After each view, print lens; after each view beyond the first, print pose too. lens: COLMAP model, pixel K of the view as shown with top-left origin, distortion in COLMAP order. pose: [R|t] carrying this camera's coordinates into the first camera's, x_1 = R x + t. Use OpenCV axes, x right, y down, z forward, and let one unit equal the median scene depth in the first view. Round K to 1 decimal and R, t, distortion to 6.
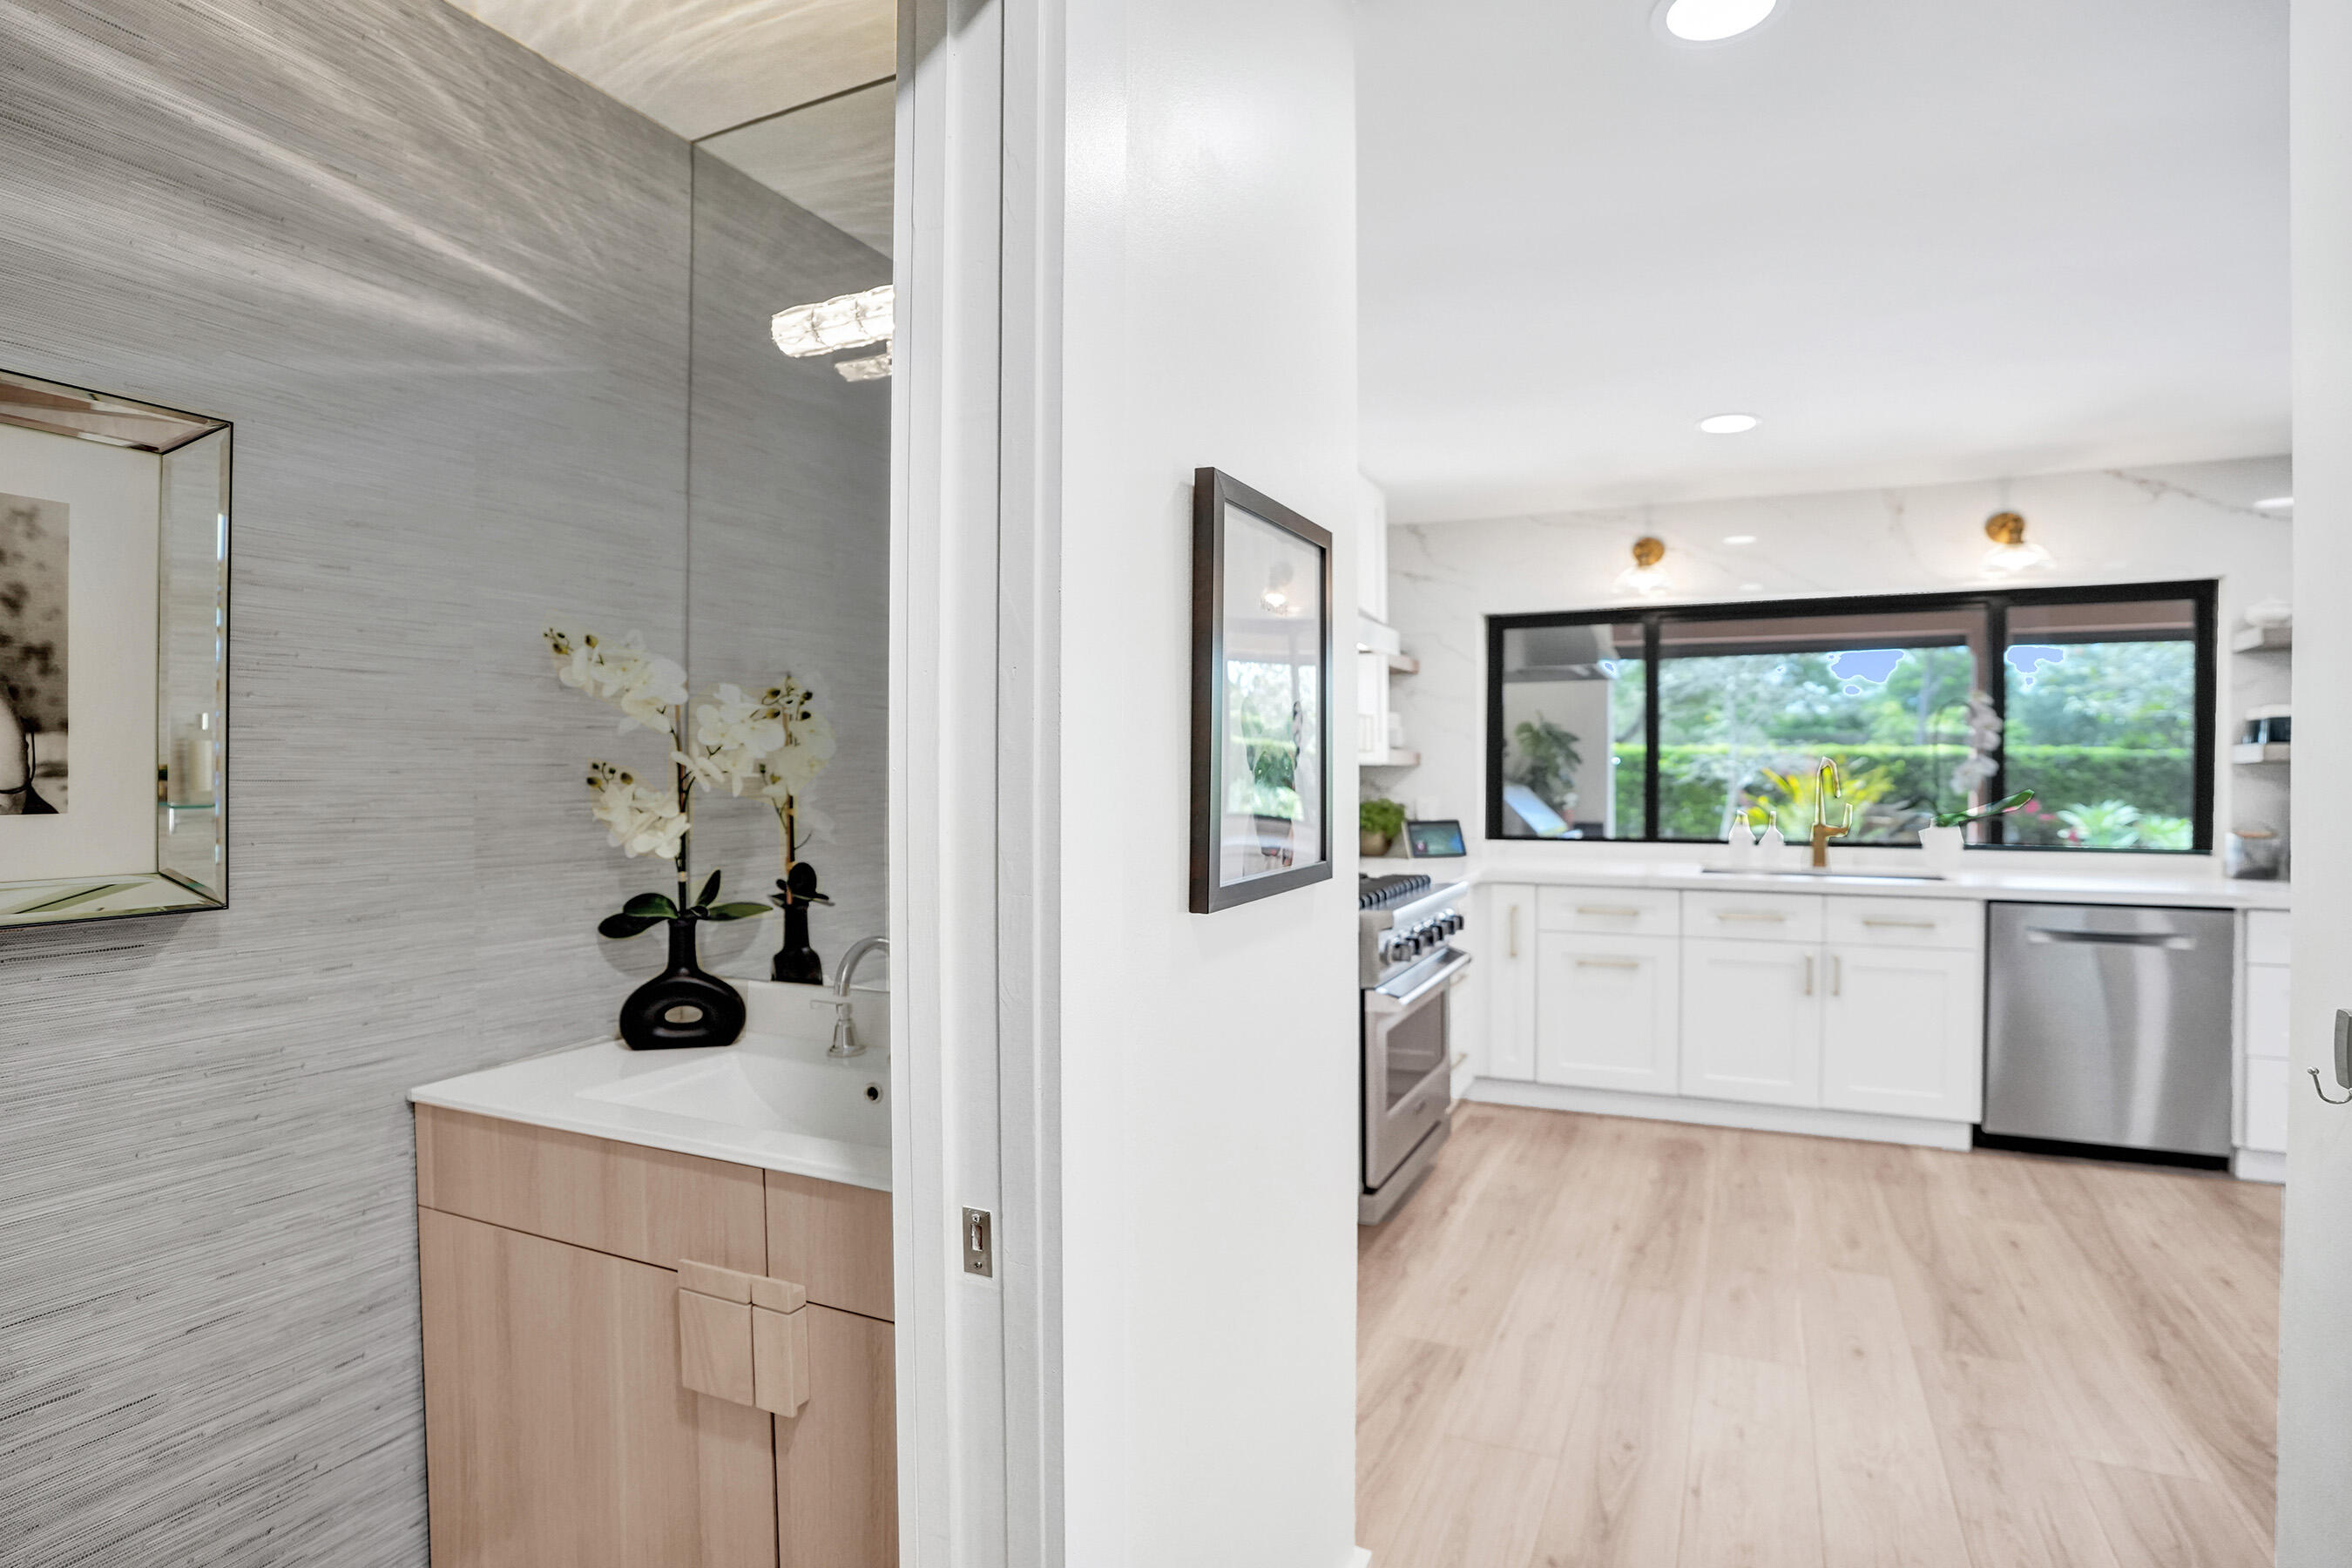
lens RADIAL K [[1231.5, 0, 1189.0], [0, 1231.5, 790.8], [0, 0, 1]] dist [-0.054652, 0.017229]
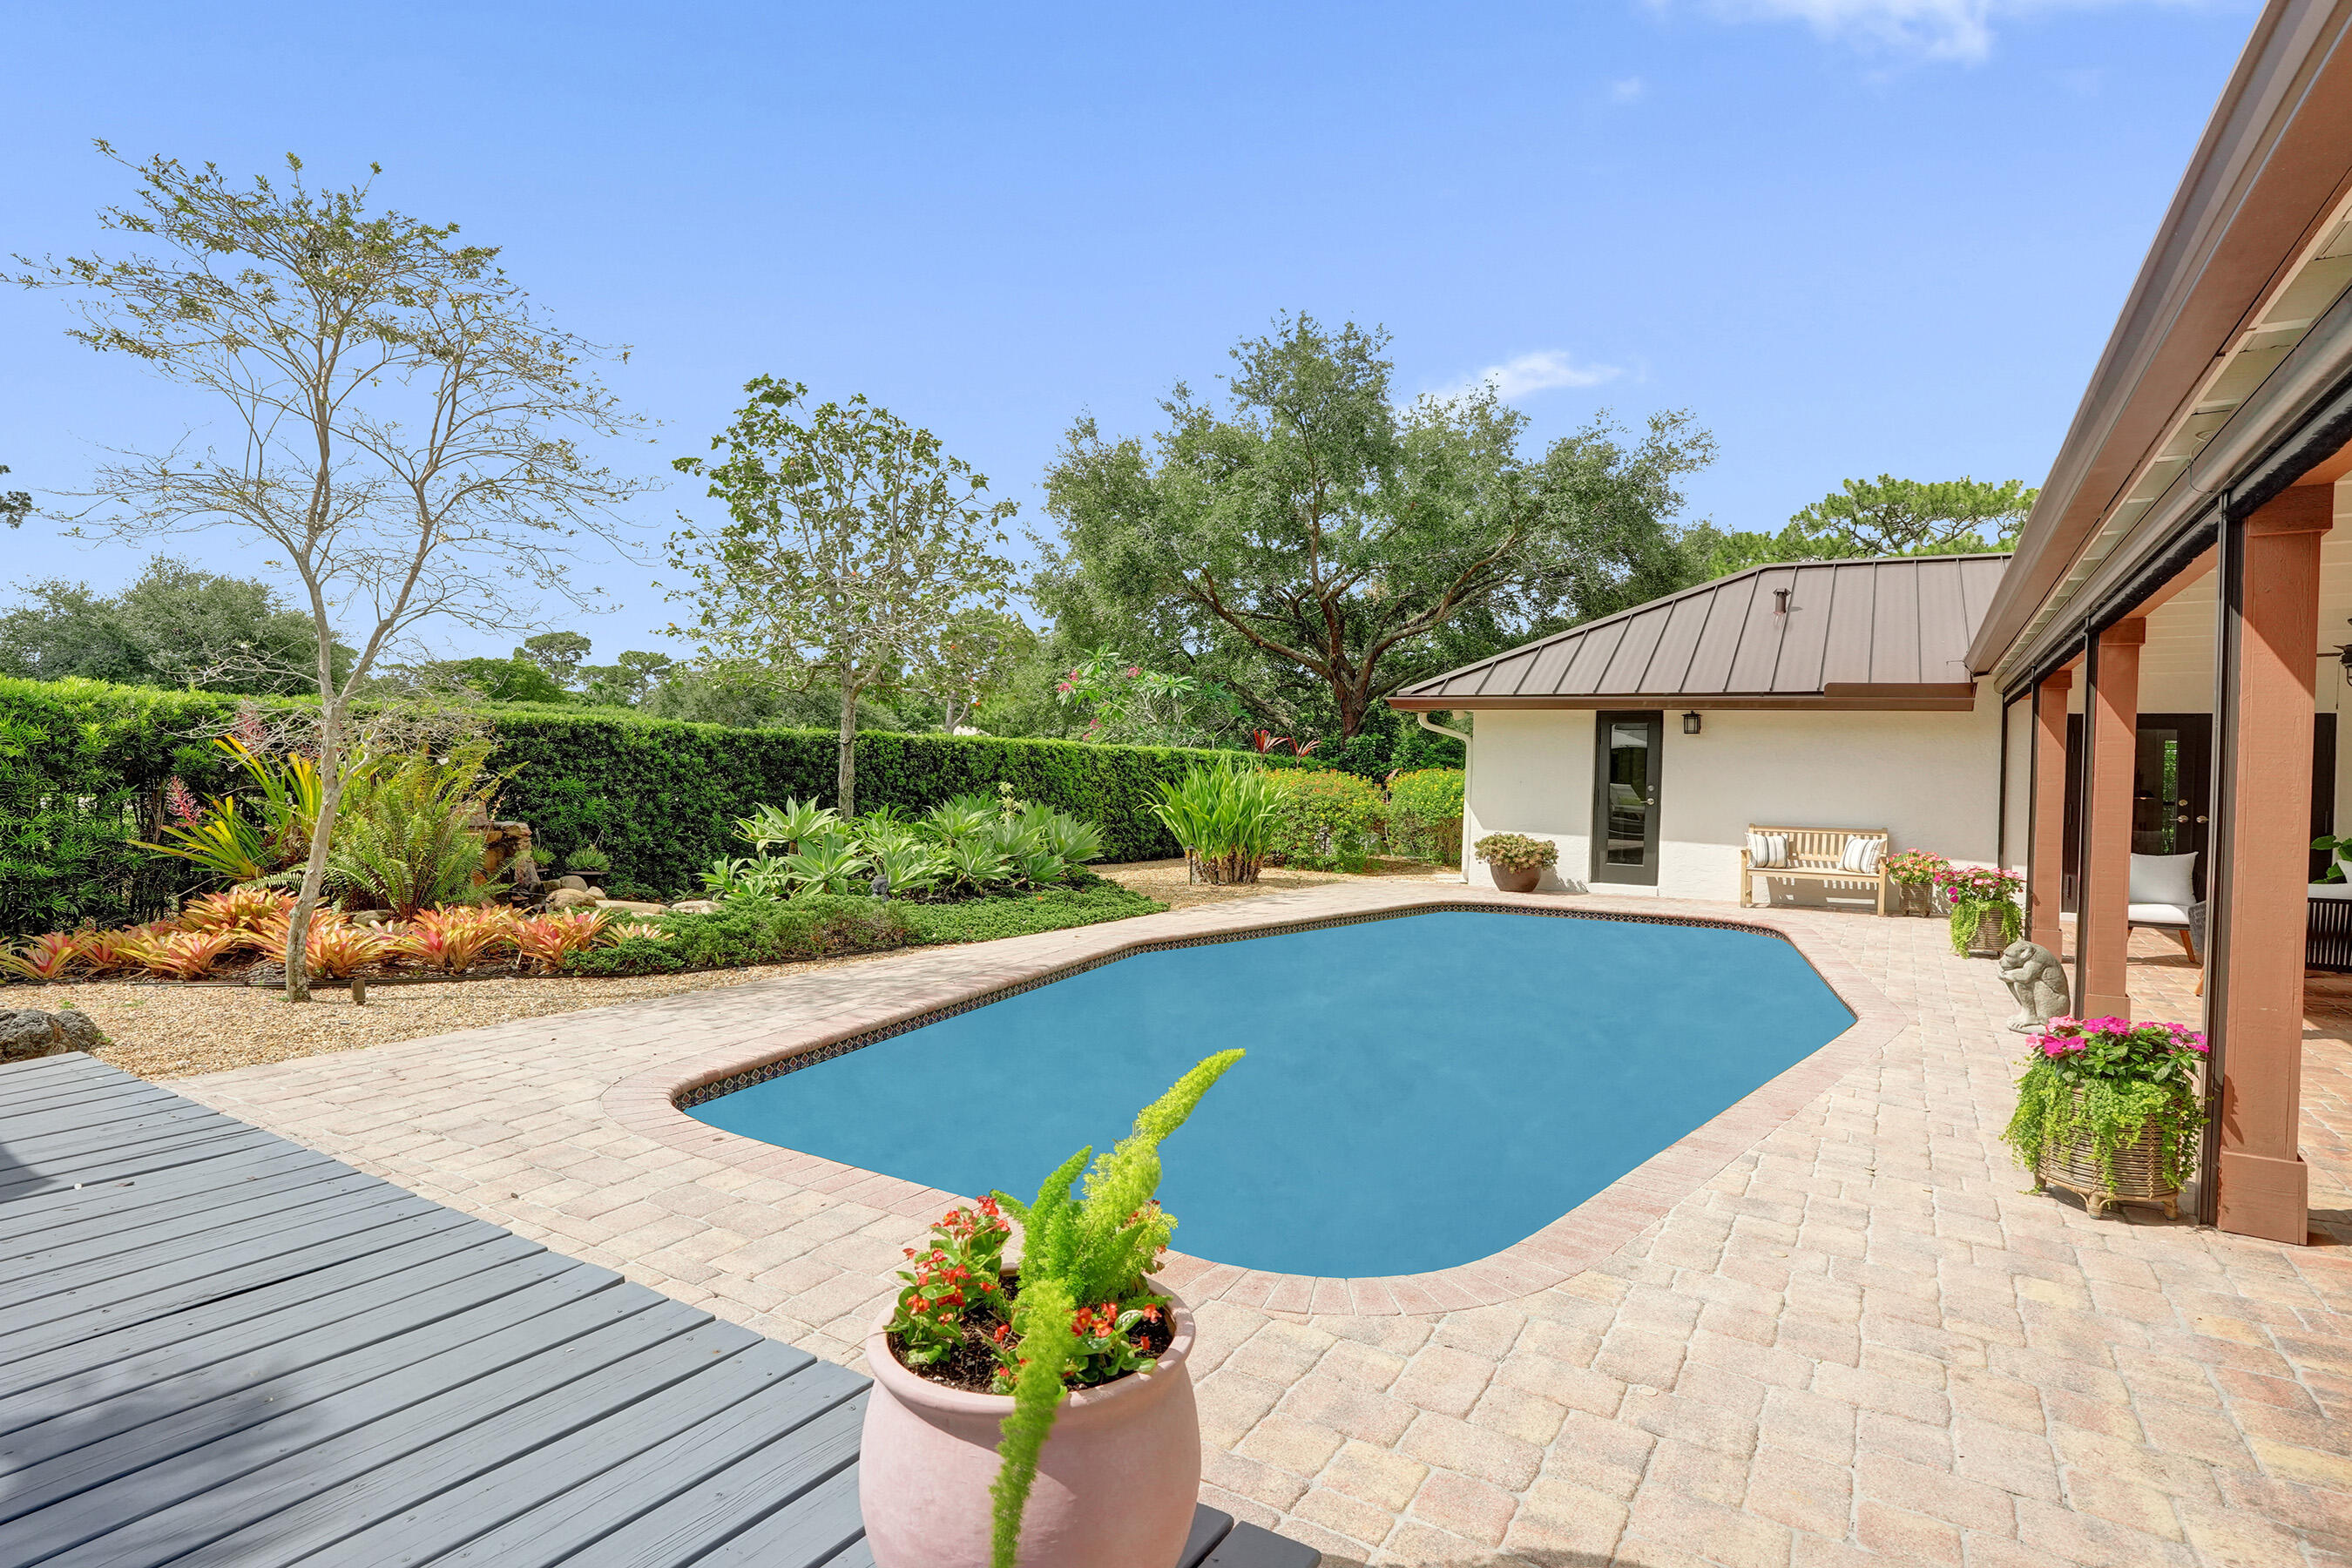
lens RADIAL K [[1231.5, 0, 1174.6], [0, 1231.5, 786.7], [0, 0, 1]] dist [-0.054652, 0.017229]
pose [[0.124503, -0.007456, 0.992191, 0.183491], [-0.008186, 0.999930, 0.008541, -0.016743], [-0.992185, -0.009185, 0.124434, 2.084966]]
